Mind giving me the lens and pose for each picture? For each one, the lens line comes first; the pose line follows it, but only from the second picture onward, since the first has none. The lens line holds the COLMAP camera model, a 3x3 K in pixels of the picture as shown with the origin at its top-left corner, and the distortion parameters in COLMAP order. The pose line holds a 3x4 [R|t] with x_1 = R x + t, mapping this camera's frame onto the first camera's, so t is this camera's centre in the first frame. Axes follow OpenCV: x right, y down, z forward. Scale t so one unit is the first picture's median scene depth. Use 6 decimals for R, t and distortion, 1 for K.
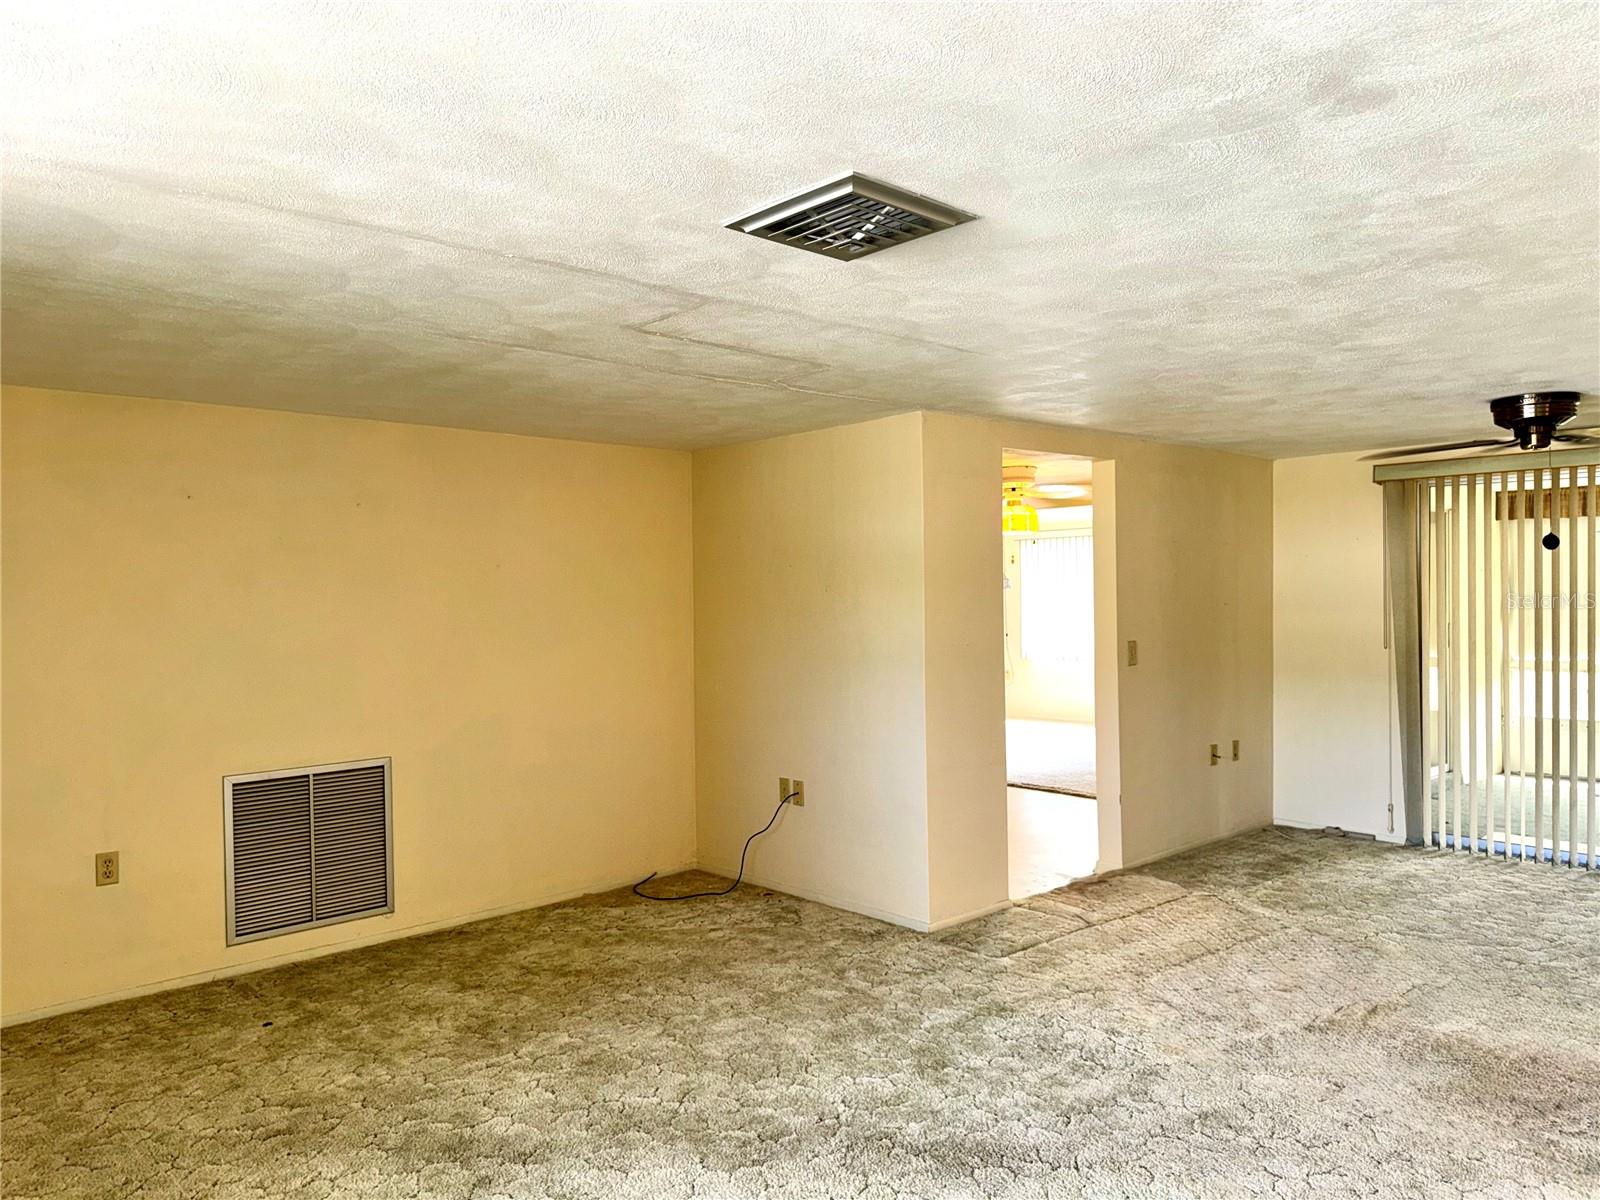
lens RADIAL K [[1134.6, 0, 798.0], [0, 1134.6, 618.7], [0, 0, 1]] dist [0.005369, -0.002699]
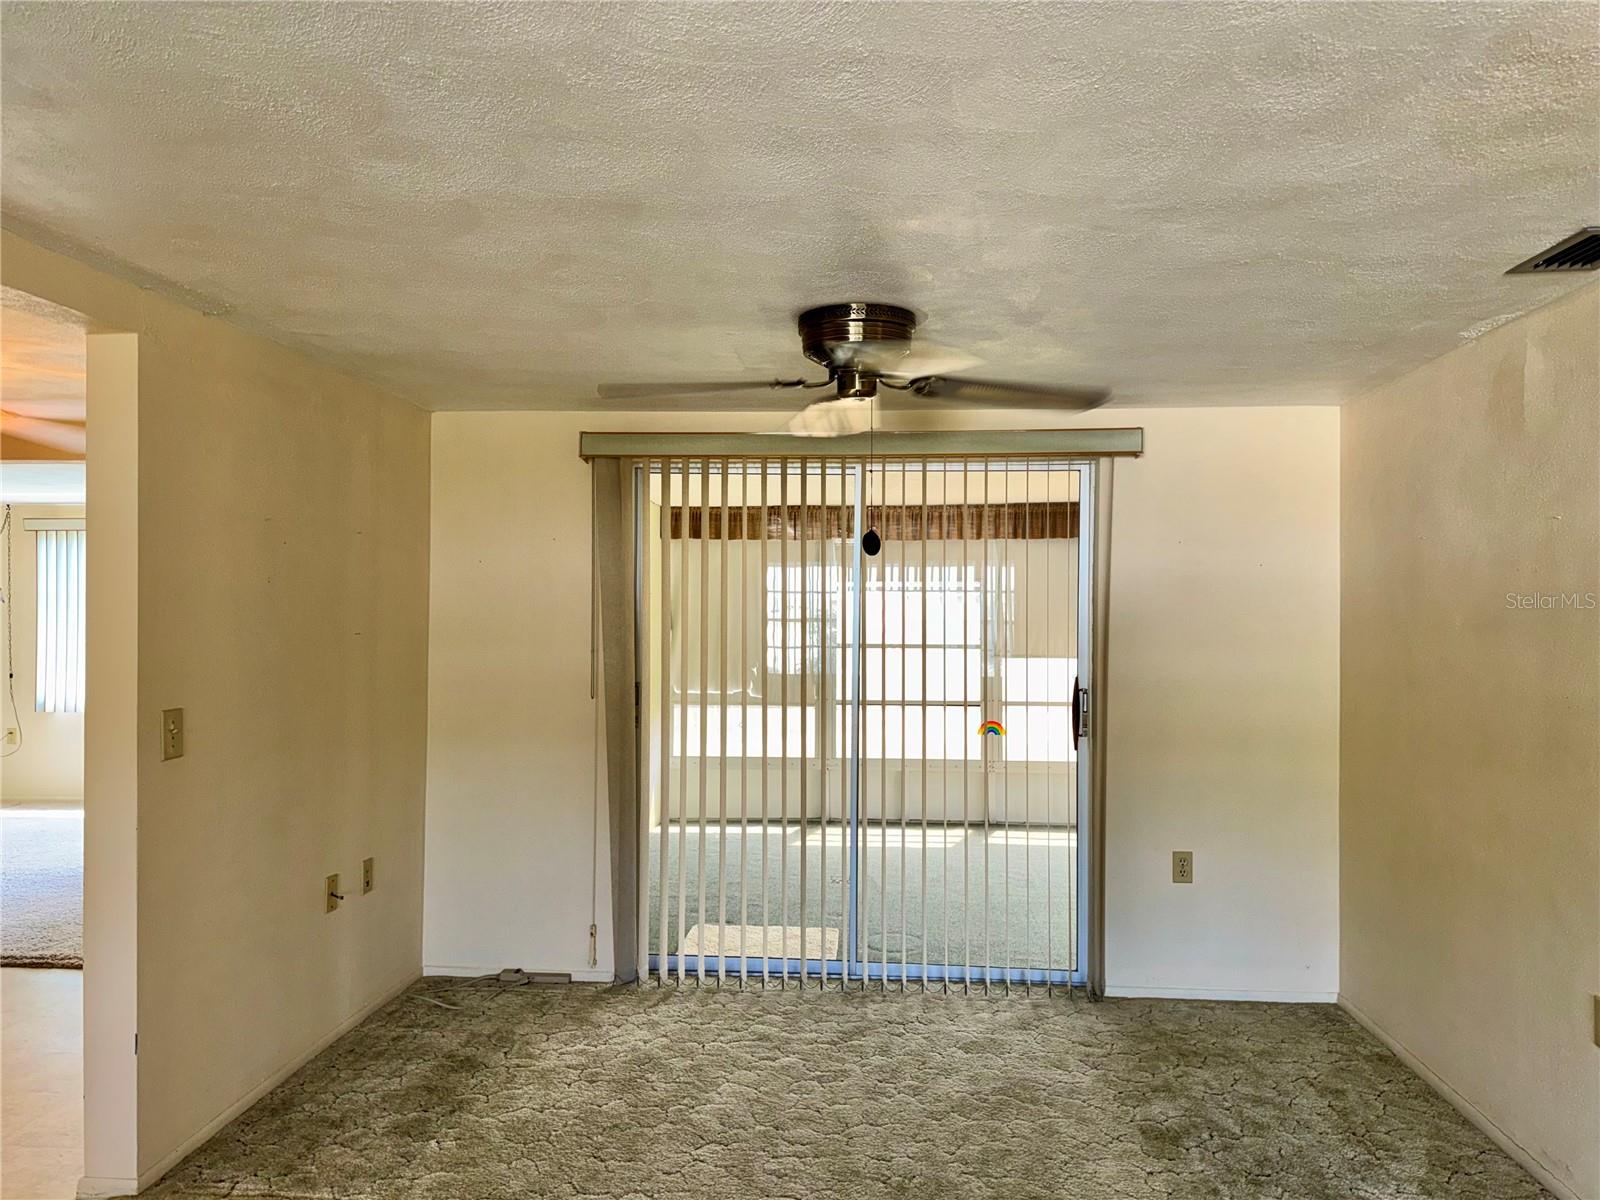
lens RADIAL K [[1113.7, 0, 800.0], [0, 1113.7, 600.0], [0, 0, 1]] dist [0.107593, -0.116873]
pose [[0.732018, 0.019464, 0.681007, 0.146047], [0.007545, 0.999299, -0.036672, -0.009059], [-0.681244, 0.031983, 0.731358, 0.415594]]
